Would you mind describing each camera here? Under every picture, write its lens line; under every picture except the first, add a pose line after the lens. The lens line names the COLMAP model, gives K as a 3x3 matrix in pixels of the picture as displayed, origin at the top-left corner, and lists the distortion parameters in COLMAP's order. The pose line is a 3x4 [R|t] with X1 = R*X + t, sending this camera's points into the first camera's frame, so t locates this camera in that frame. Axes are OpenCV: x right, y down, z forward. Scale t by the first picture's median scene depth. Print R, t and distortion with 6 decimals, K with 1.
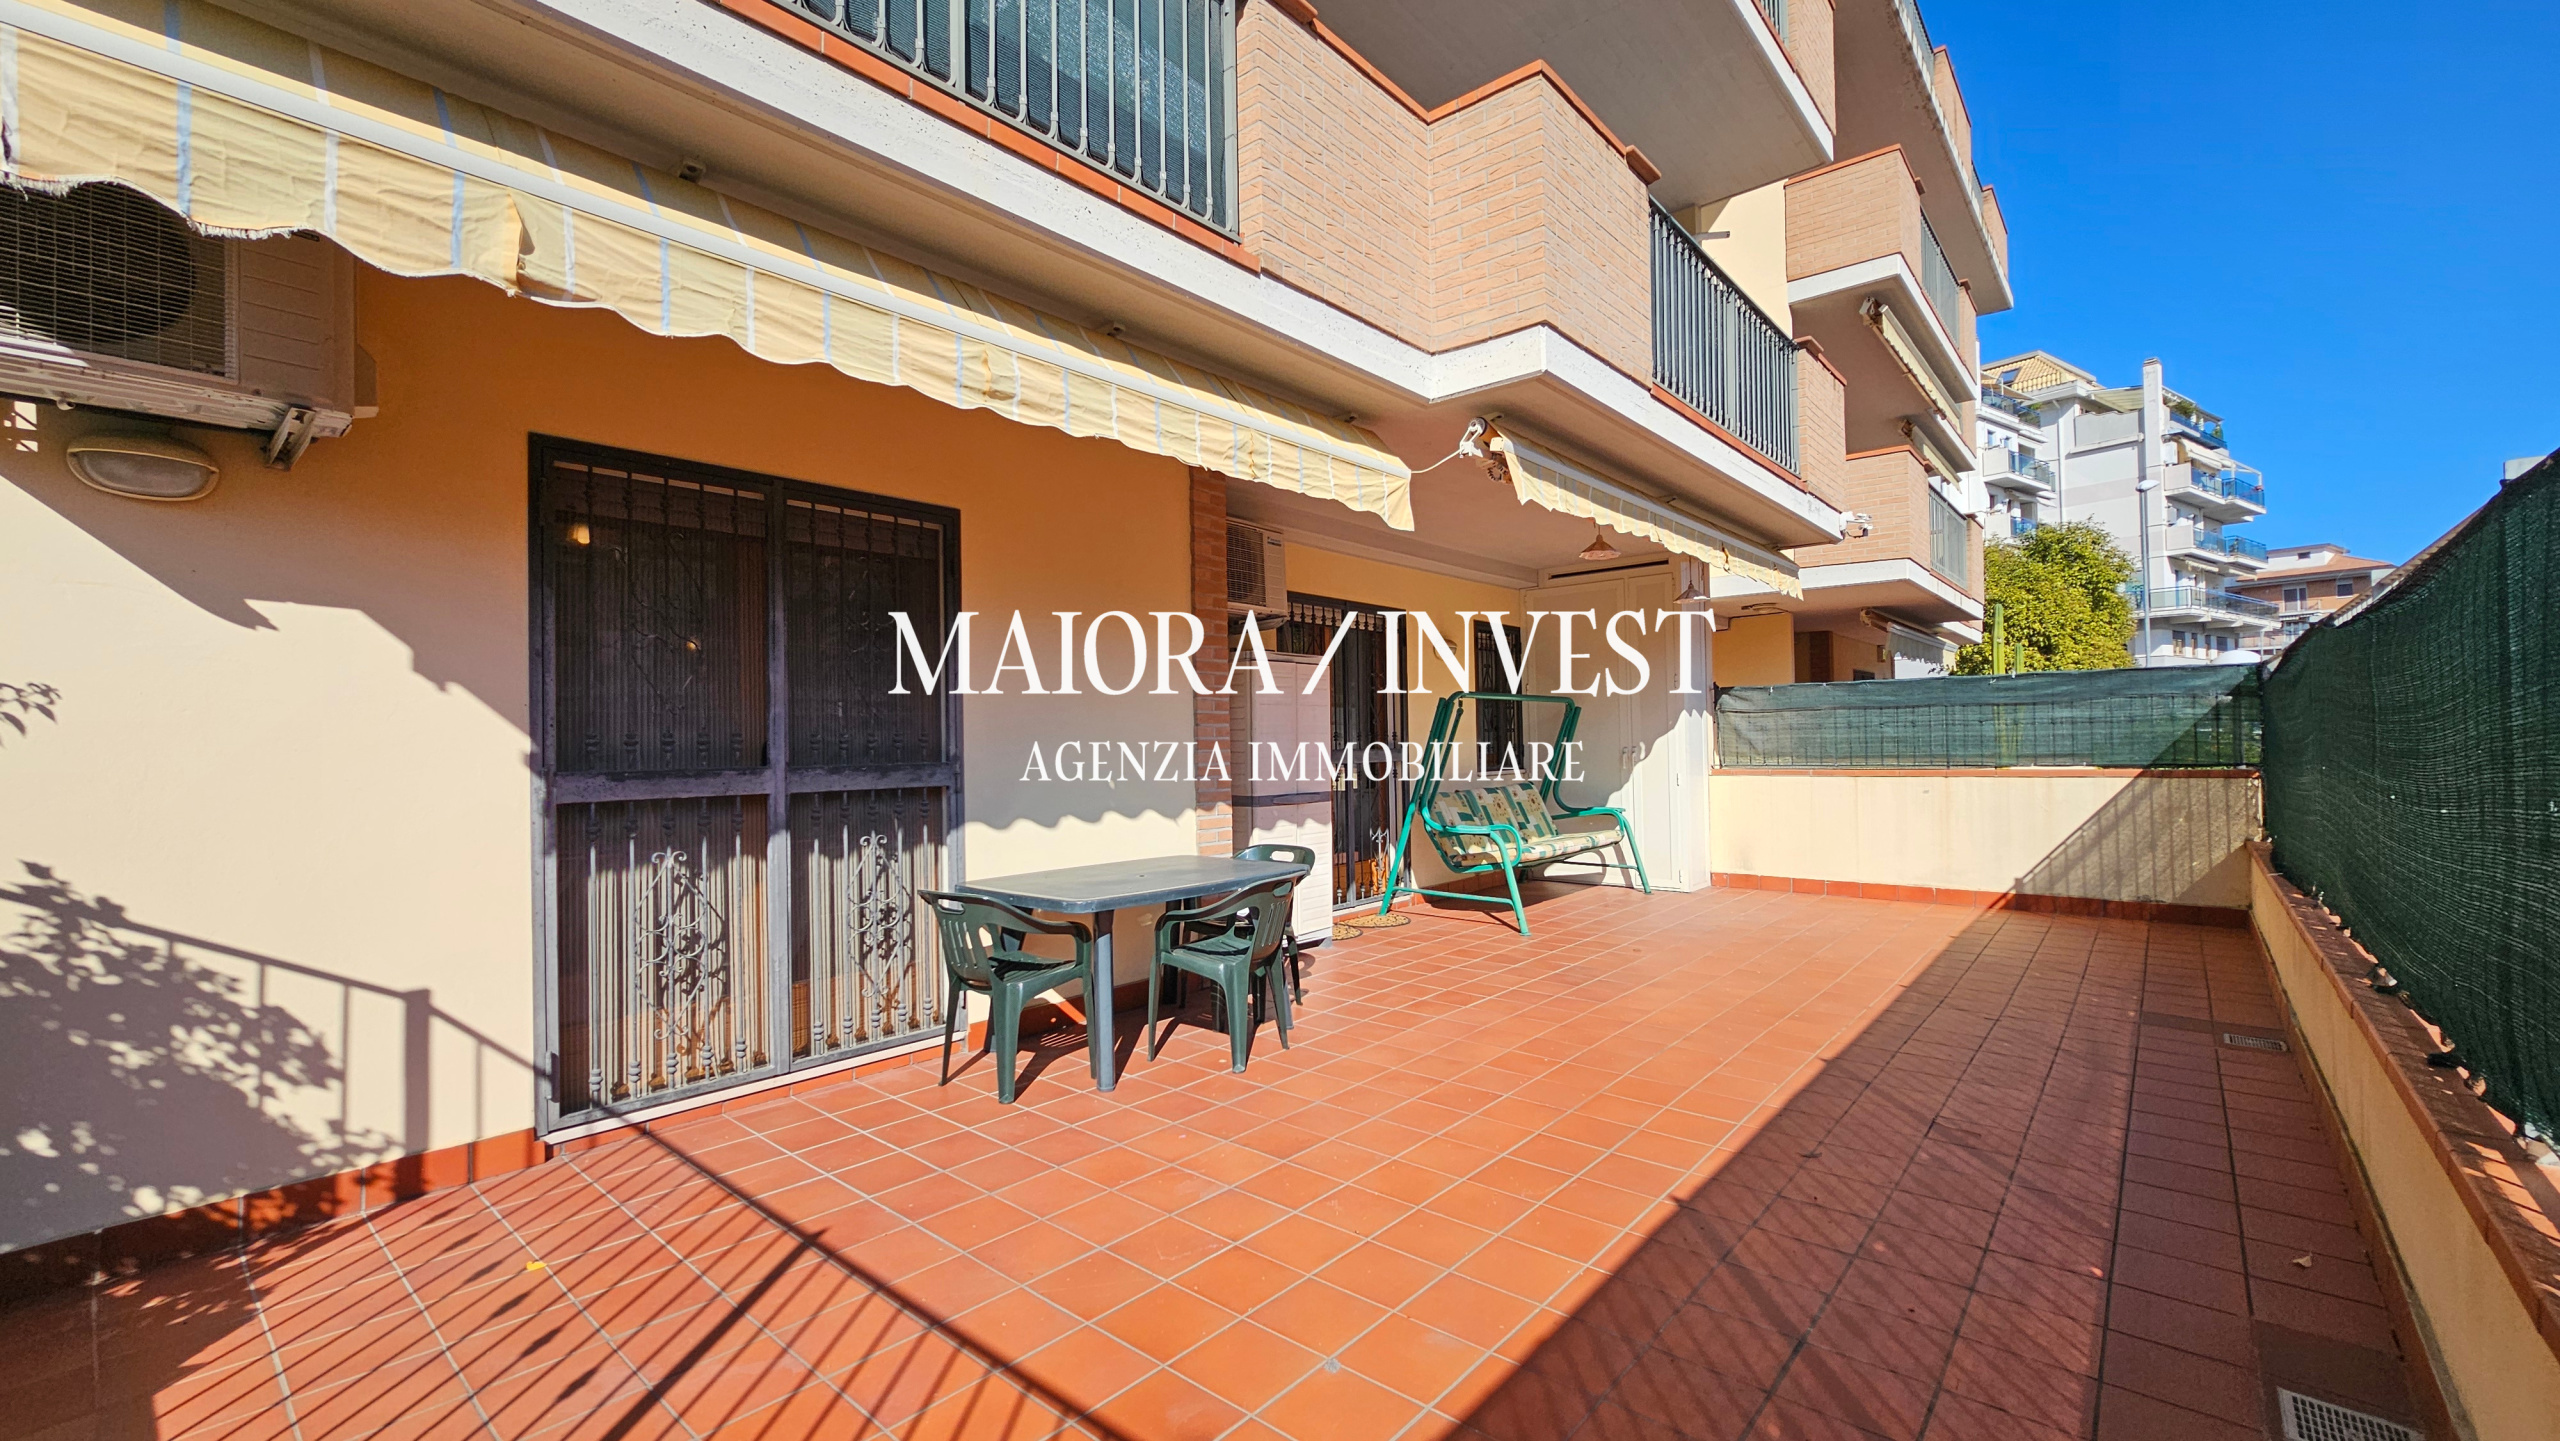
lens RADIAL K [[1041.7, 0, 1252.5], [0, 1041.7, 721.5], [0, 0, 1]] dist [0.002419, 0.001333]
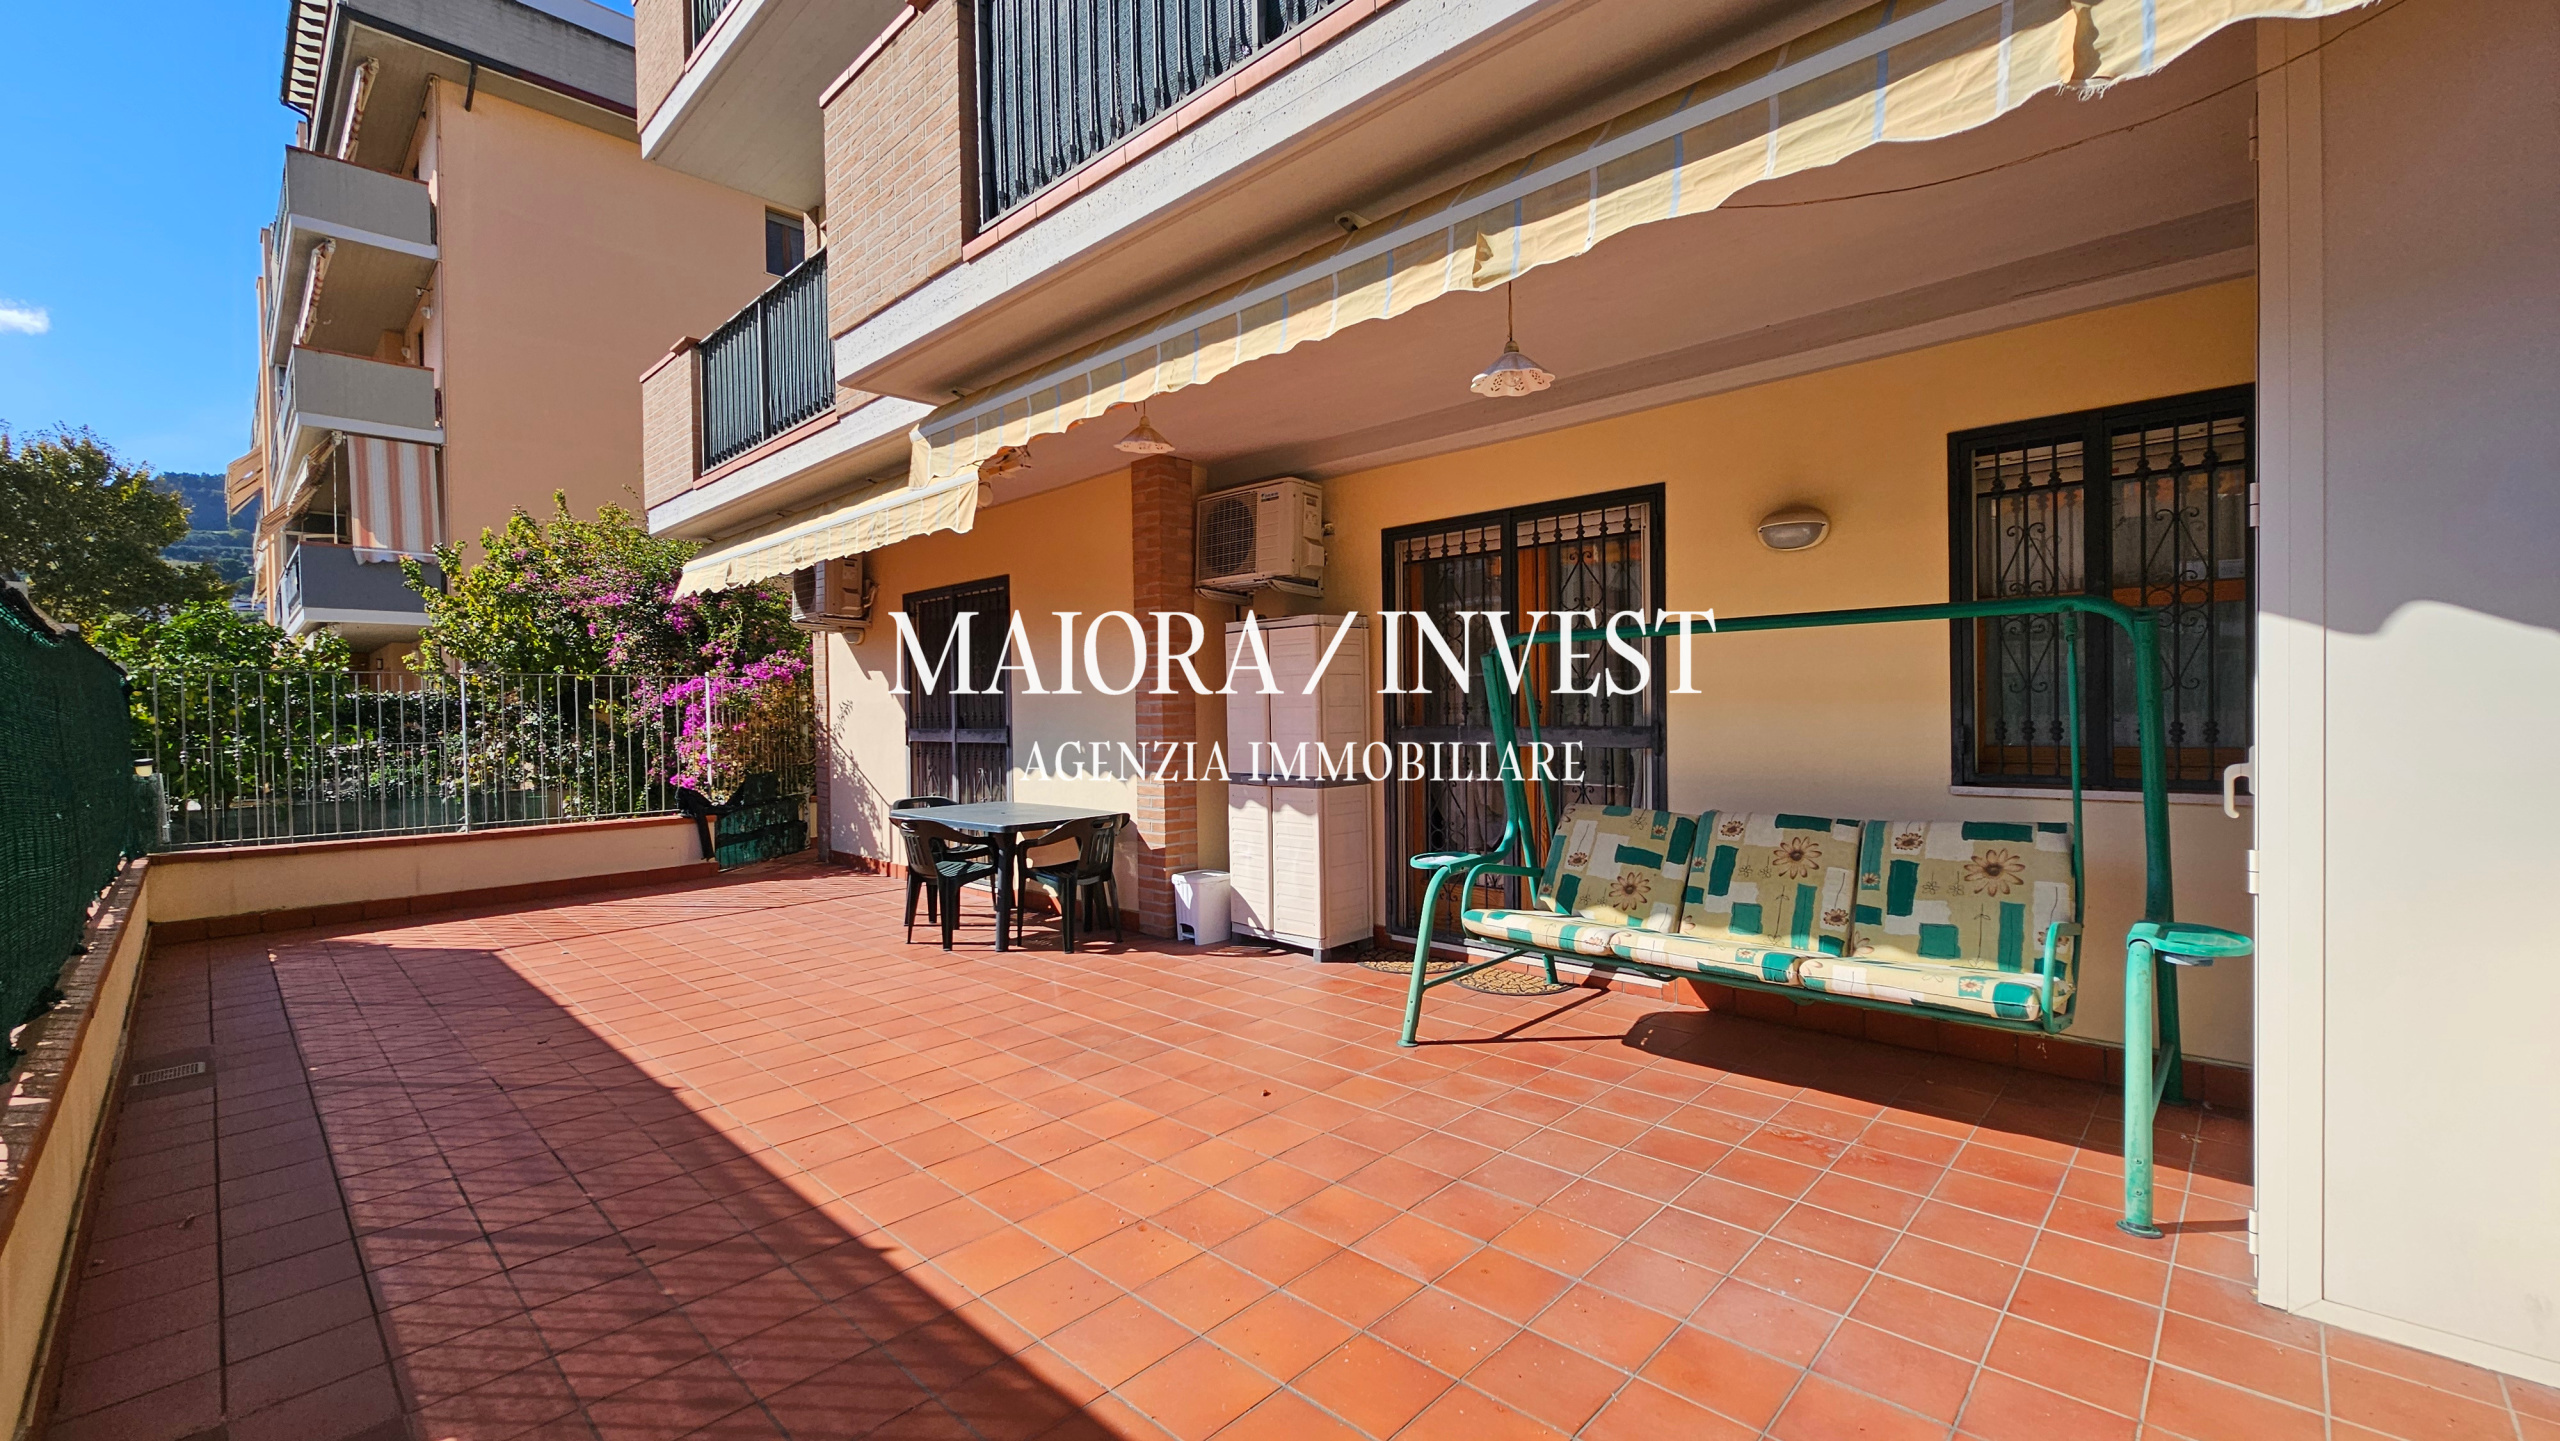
lens RADIAL K [[1041.7, 0, 1251.0], [0, 1041.7, 722.9], [0, 0, 1]] dist [0.002419, 0.001333]
pose [[-0.058415, 0.026879, -0.997930, 1.704876], [0.036998, 0.999009, 0.024742, 0.002558], [0.997607, -0.035476, -0.059351, 1.882175]]
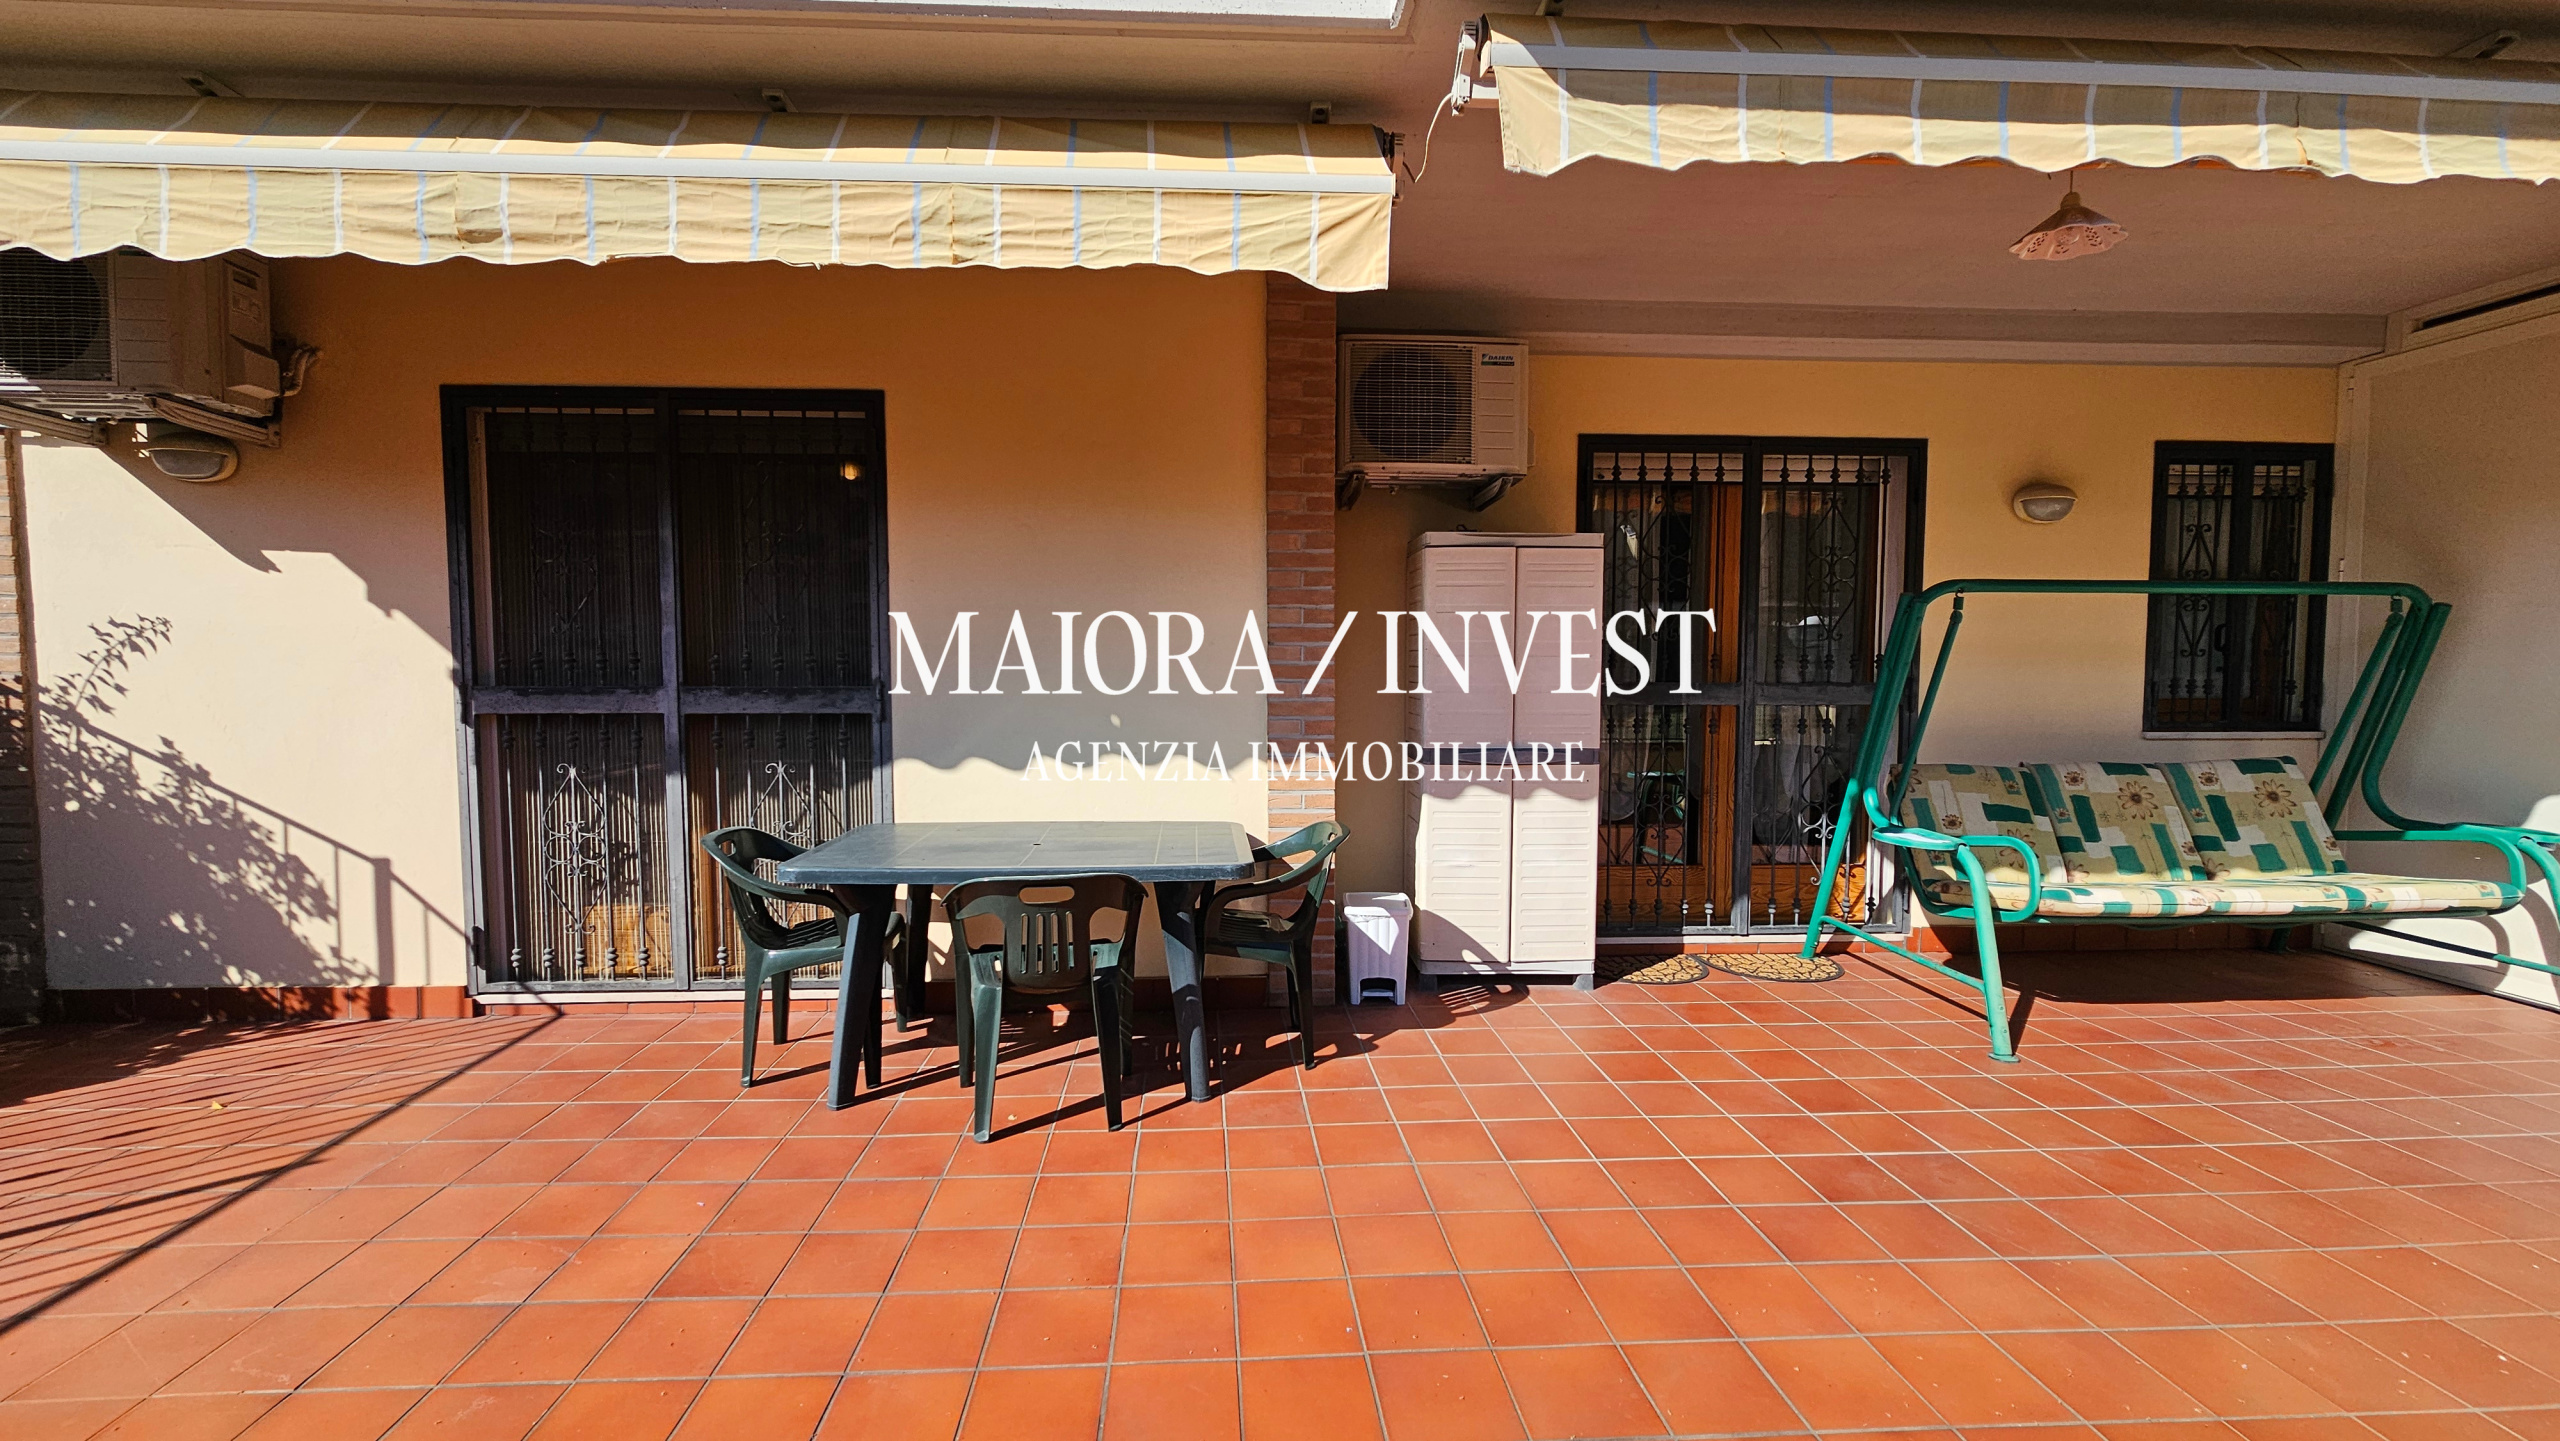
lens RADIAL K [[1041.7, 0, 1246.6], [0, 1041.7, 723.4], [0, 0, 1]] dist [0.002419, 0.001333]
pose [[0.699139, 0.056297, -0.712766, 0.705671], [0.003385, 0.996624, 0.082037, -0.001703], [0.714978, -0.059768, 0.696587, 0.772870]]
